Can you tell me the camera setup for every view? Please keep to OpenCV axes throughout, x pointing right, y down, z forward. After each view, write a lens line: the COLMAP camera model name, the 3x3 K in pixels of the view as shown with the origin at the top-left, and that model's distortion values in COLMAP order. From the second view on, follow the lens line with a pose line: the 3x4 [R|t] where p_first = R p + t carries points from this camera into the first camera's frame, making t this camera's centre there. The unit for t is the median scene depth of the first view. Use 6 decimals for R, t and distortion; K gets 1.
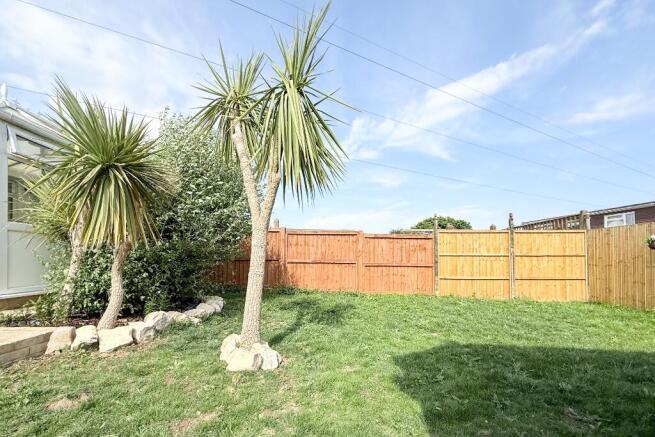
lens RADIAL K [[277.4, 0, 336.0], [0, 277.4, 223.1], [0, 0, 1]] dist [-0.001529, -0.000502]
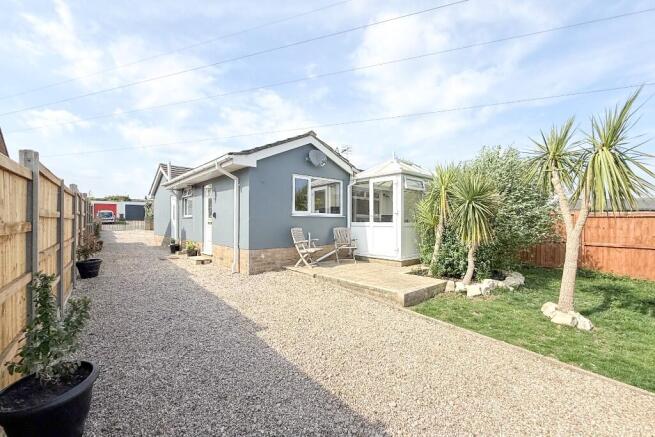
lens RADIAL K [[277.4, 0, 336.0], [0, 277.4, 223.1], [0, 0, 1]] dist [-0.001529, -0.000502]
pose [[0.636838, 0.000306, -0.770998, 0.057264], [0.090570, 0.993046, 0.075205, -0.246616], [0.765660, -0.117723, 0.632382, -0.793177]]
